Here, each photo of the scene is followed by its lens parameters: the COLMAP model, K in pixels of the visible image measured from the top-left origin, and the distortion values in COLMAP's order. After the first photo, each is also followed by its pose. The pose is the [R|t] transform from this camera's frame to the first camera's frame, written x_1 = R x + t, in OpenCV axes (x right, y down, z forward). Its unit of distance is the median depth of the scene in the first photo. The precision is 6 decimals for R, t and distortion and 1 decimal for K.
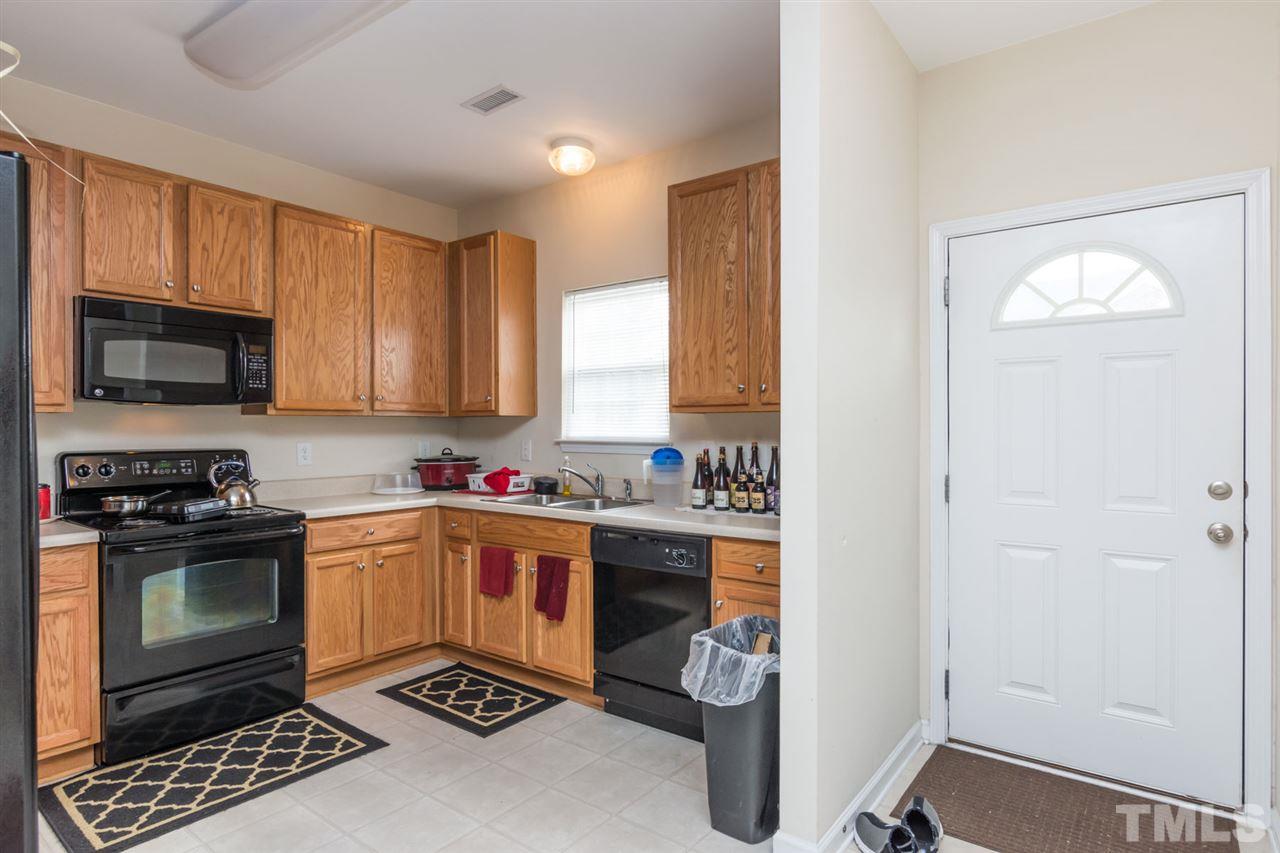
lens RADIAL K [[672.4, 0, 637.0], [0, 672.4, 428.4], [0, 0, 1]] dist [0.002760, -0.000868]
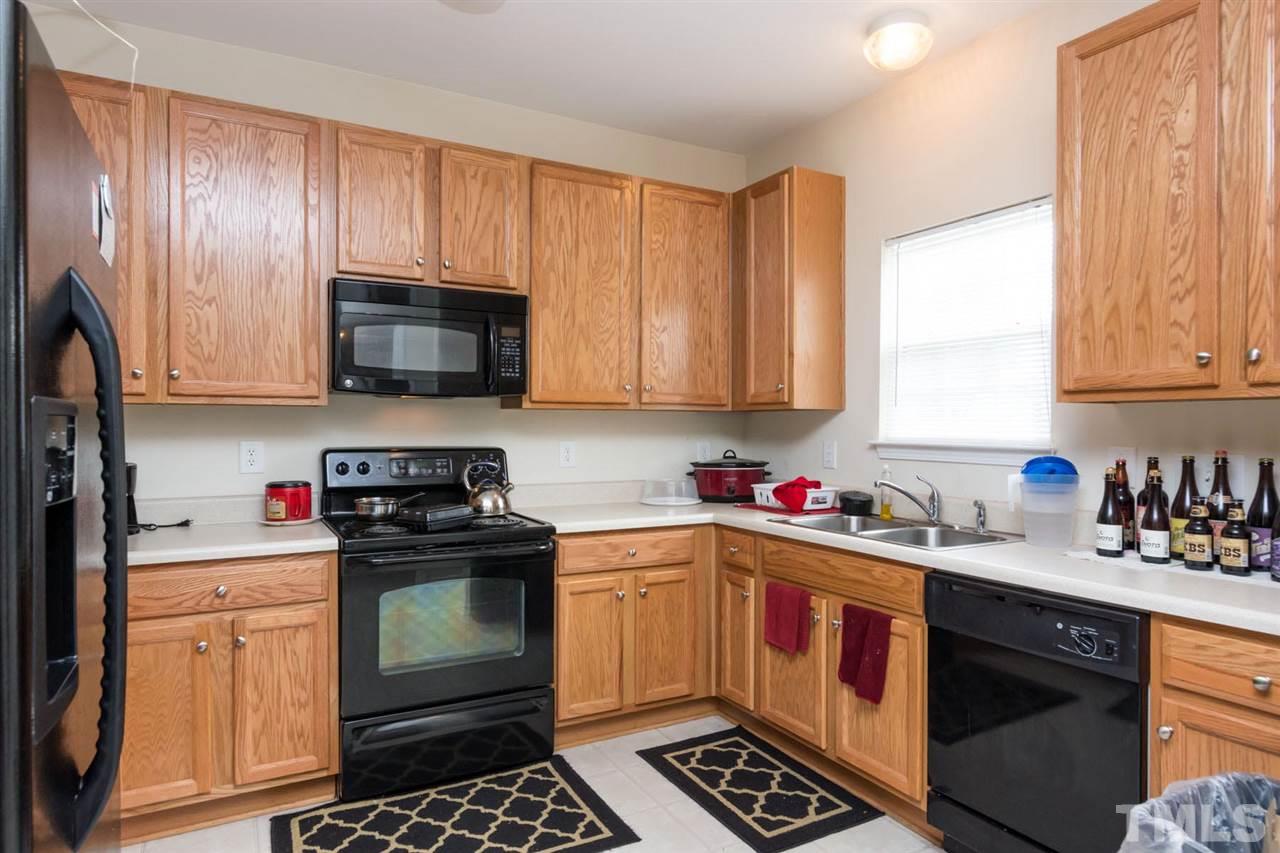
lens RADIAL K [[735.3, 0, 638.3], [0, 735.3, 431.3], [0, 0, 1]] dist [-0.000322, 0.000431]
pose [[0.911318, 0.008247, -0.411620, -0.027749], [-0.005708, 0.999956, 0.007398, 0.001343], [0.411663, -0.004393, 0.911325, 0.210348]]
